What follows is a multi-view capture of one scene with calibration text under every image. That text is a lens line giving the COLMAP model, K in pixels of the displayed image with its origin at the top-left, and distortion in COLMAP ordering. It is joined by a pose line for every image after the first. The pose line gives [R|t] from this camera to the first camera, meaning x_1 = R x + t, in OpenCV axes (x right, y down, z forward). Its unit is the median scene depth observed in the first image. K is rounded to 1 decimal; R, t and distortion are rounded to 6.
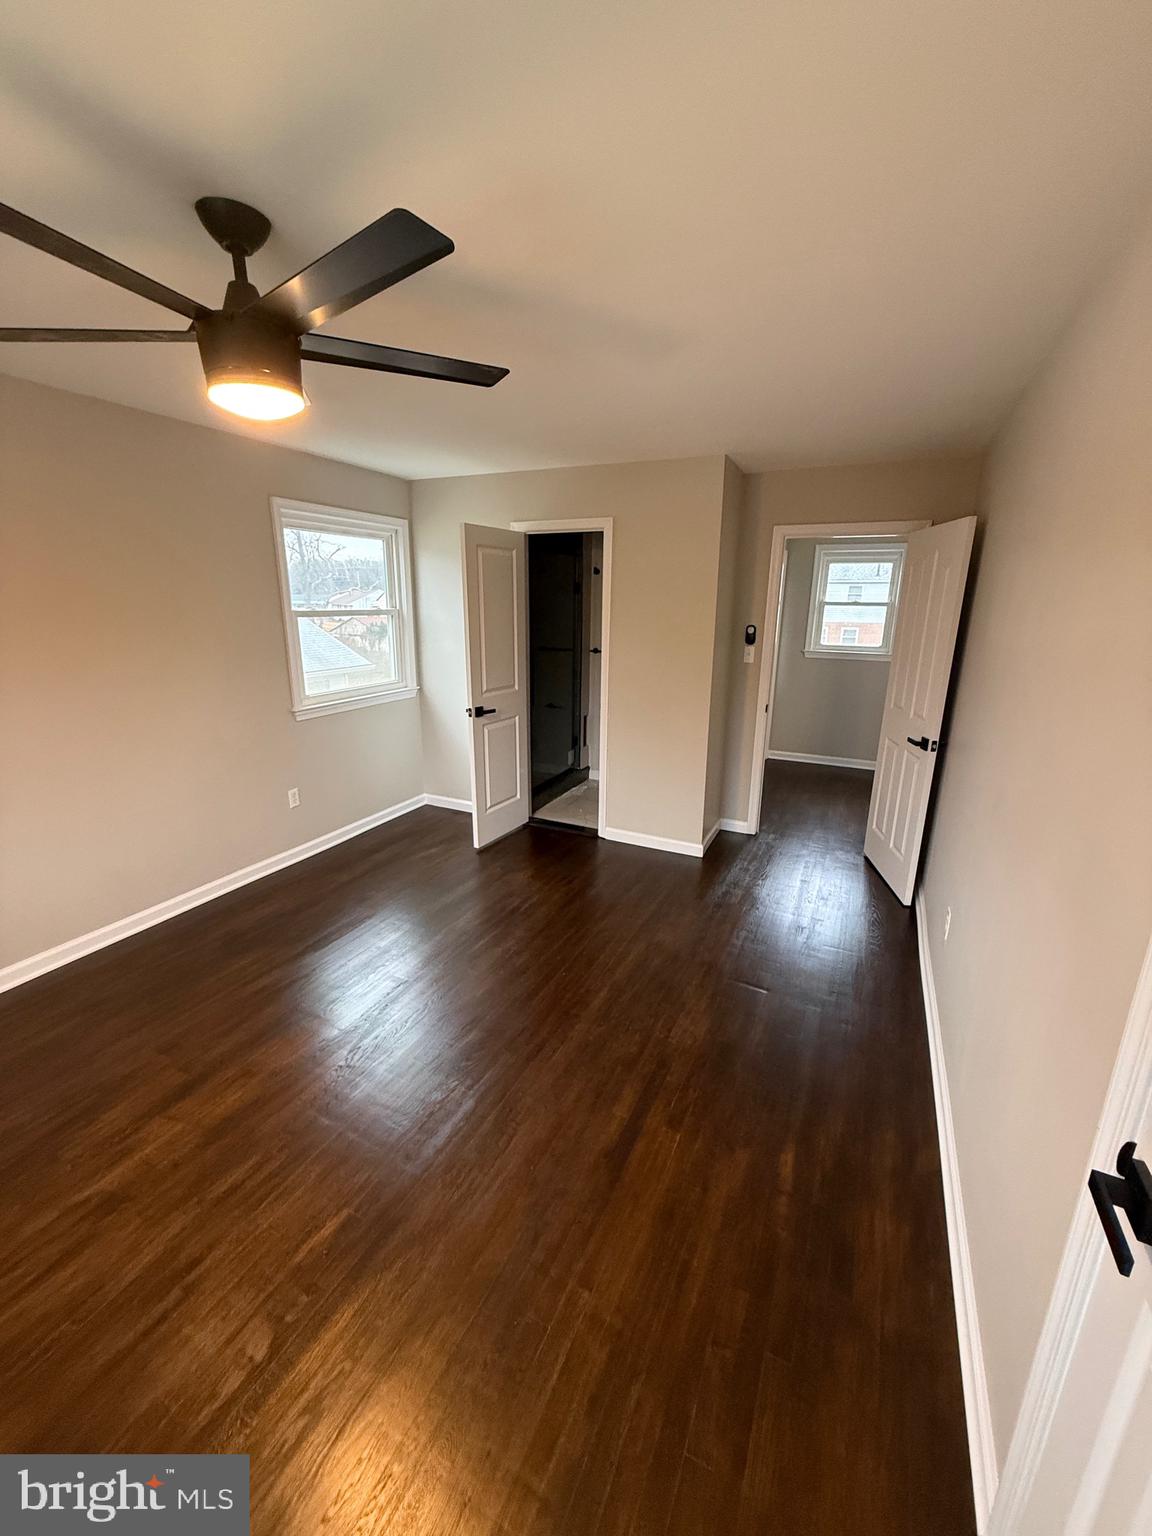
lens RADIAL K [[610.9, 0, 574.2], [0, 610.9, 764.1], [0, 0, 1]] dist [-0.000343, 0.000106]
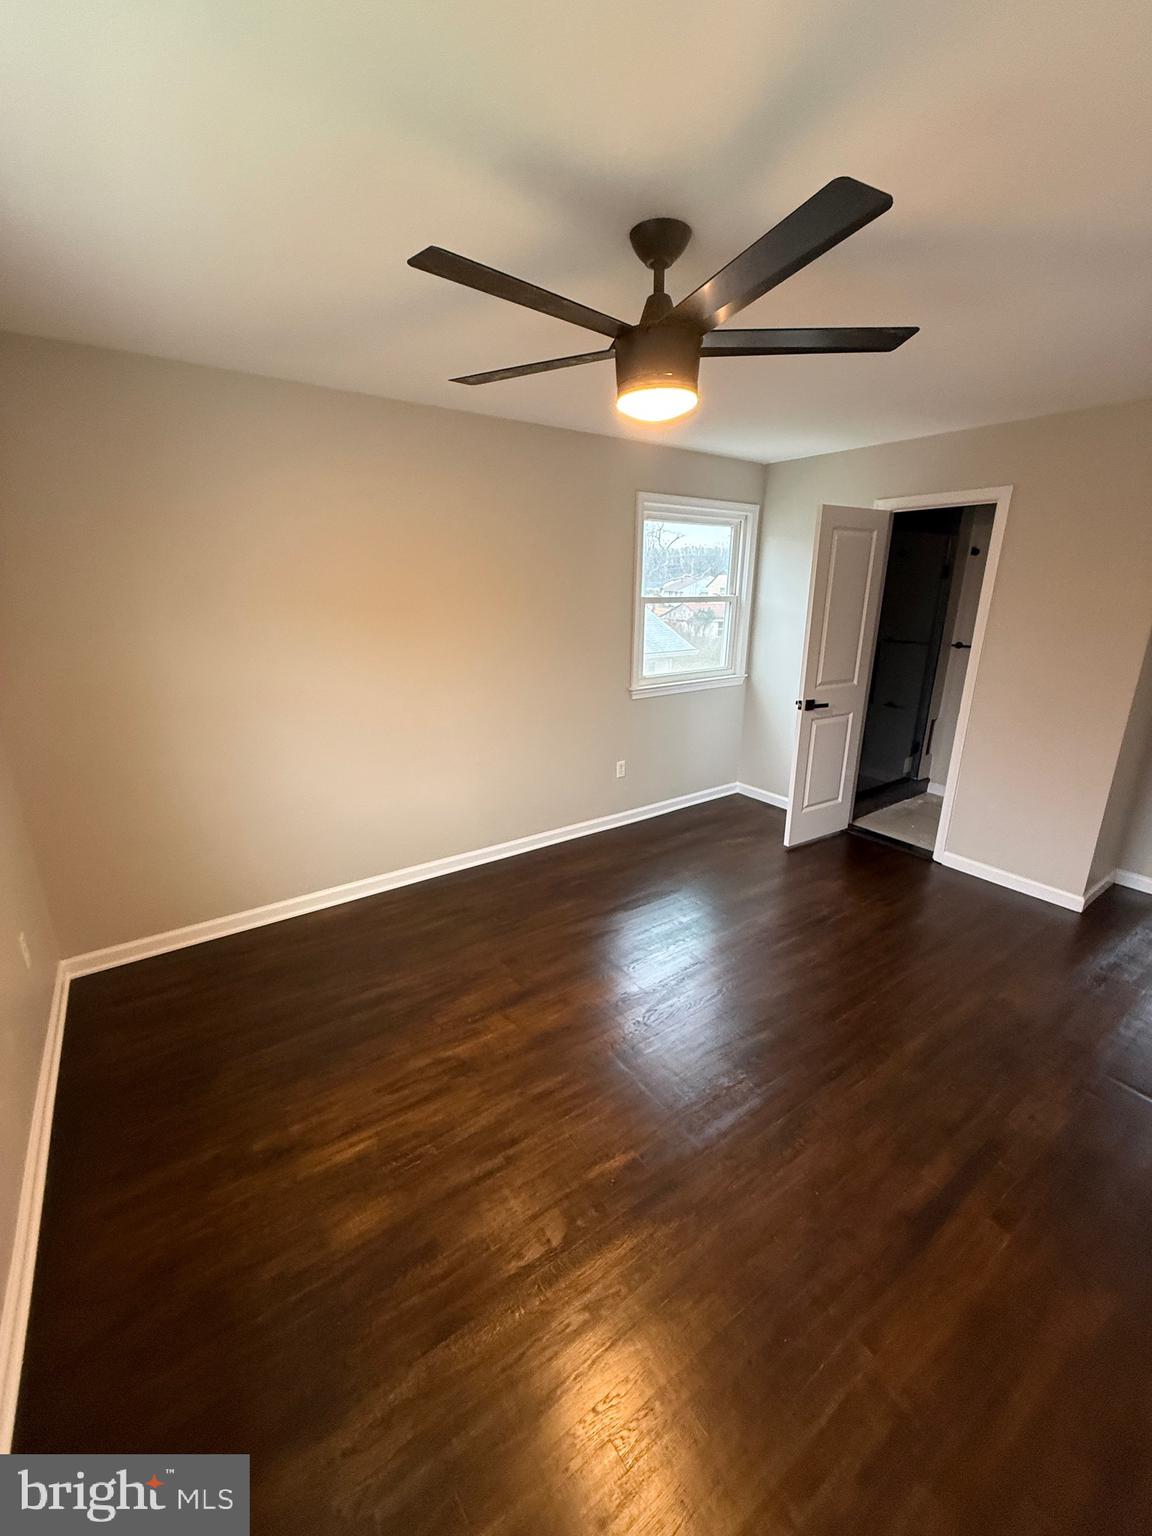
lens RADIAL K [[610.9, 0, 574.2], [0, 610.9, 764.1], [0, 0, 1]] dist [-0.000343, 0.000106]
pose [[0.874554, 0.130764, -0.466965, -0.033032], [-0.121072, 0.991340, 0.050855, 0.001805], [0.469571, 0.012062, 0.882812, -0.011679]]
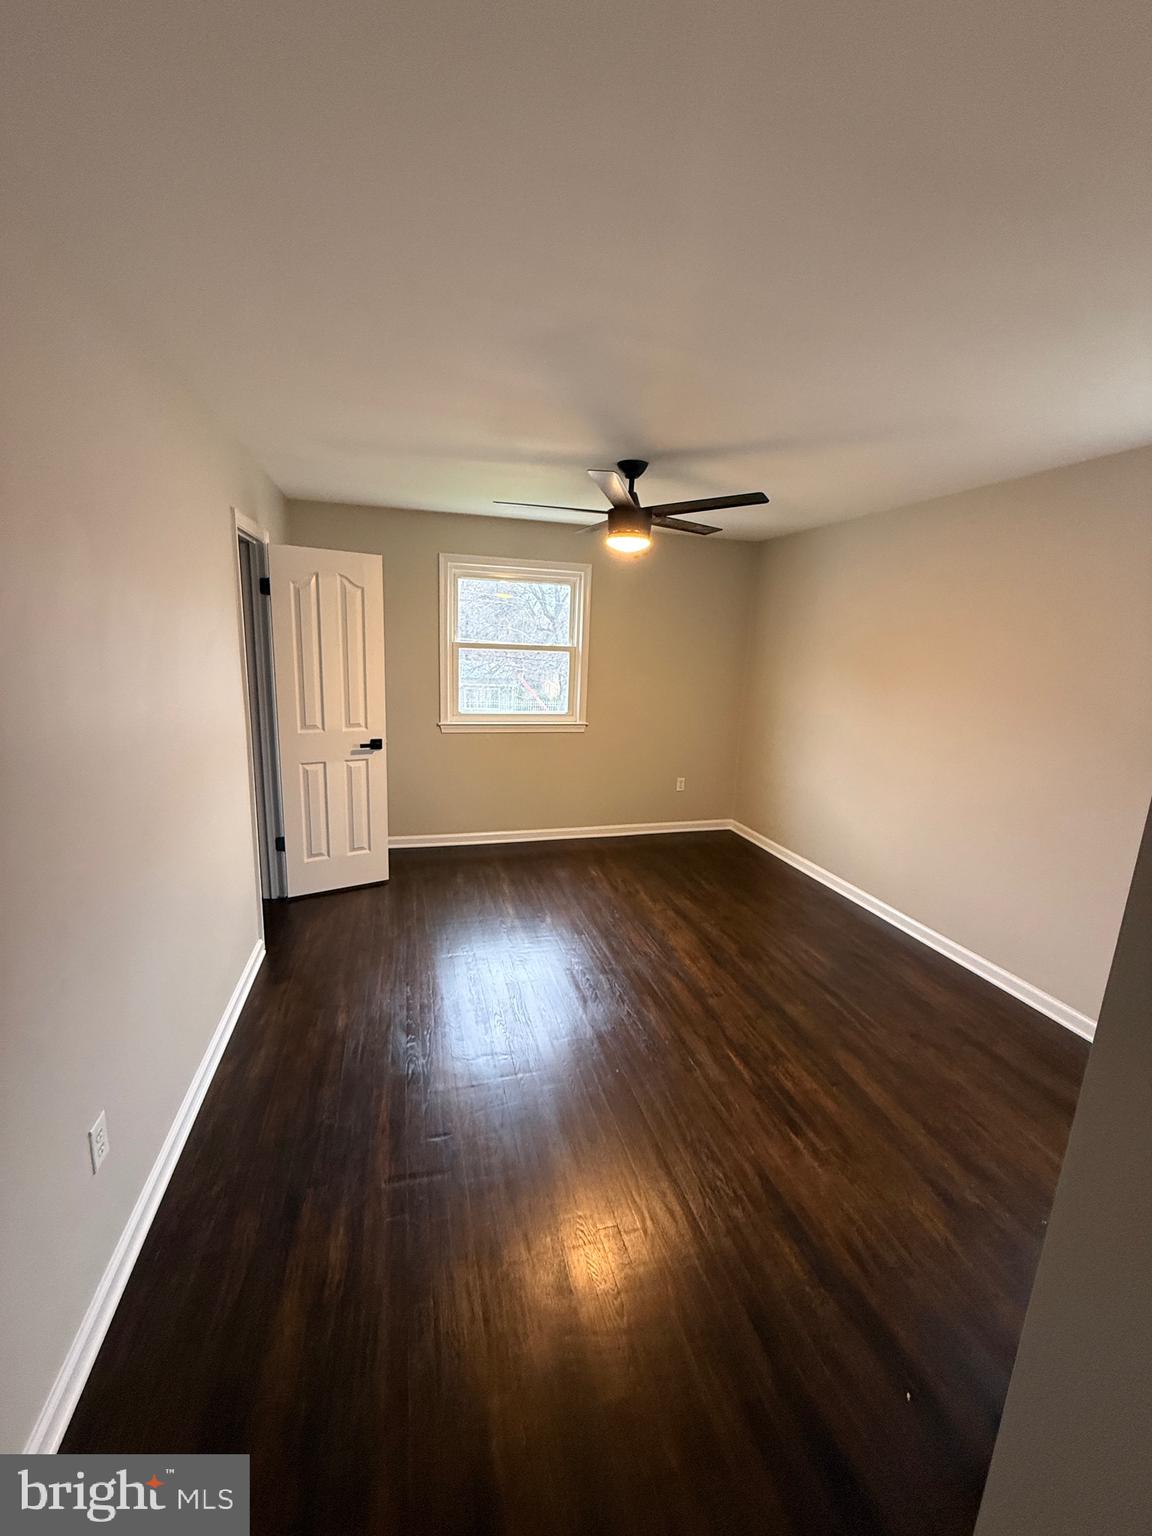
lens RADIAL K [[610.9, 0, 574.2], [0, 610.9, 764.1], [0, 0, 1]] dist [-0.000343, 0.000106]
pose [[-0.744120, 0.091900, -0.661695, 0.617716], [-0.221368, 0.900612, 0.374025, -0.384627], [0.630303, 0.424797, -0.649820, 1.497528]]
